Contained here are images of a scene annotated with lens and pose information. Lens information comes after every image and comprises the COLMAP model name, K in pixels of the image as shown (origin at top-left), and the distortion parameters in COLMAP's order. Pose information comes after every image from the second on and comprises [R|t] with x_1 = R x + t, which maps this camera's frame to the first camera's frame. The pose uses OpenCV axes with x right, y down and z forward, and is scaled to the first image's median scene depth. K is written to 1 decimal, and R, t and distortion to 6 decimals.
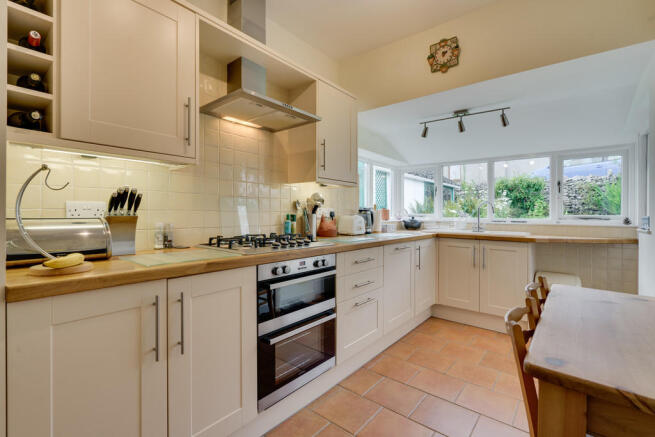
lens RADIAL K [[293.8, 0, 330.2], [0, 293.8, 214.8], [0, 0, 1]] dist [-0.001857, -0.001537]
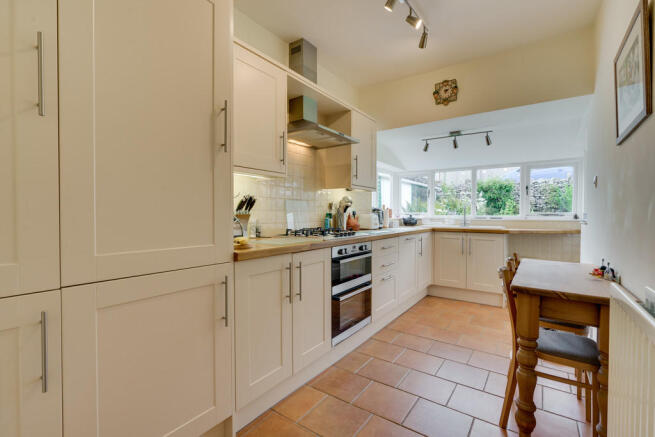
lens RADIAL K [[293.8, 0, 326.4], [0, 293.8, 223.6], [0, 0, 1]] dist [-0.001857, -0.001537]
pose [[0.997783, -0.009171, 0.065911, -0.243965], [0.007219, 0.999530, 0.029794, 0.006518], [-0.066153, -0.029253, 0.997381, -0.305379]]
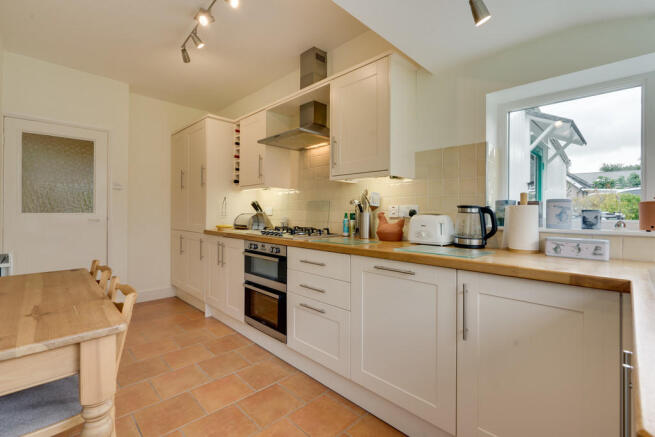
lens RADIAL K [[293.8, 0, 329.3], [0, 293.8, 212.3], [0, 0, 1]] dist [-0.001857, -0.001537]
pose [[-0.098616, -0.008950, -0.995085, 1.012802], [-0.006058, 0.999946, -0.008393, 0.007343], [0.995107, 0.005201, -0.098665, 1.131849]]
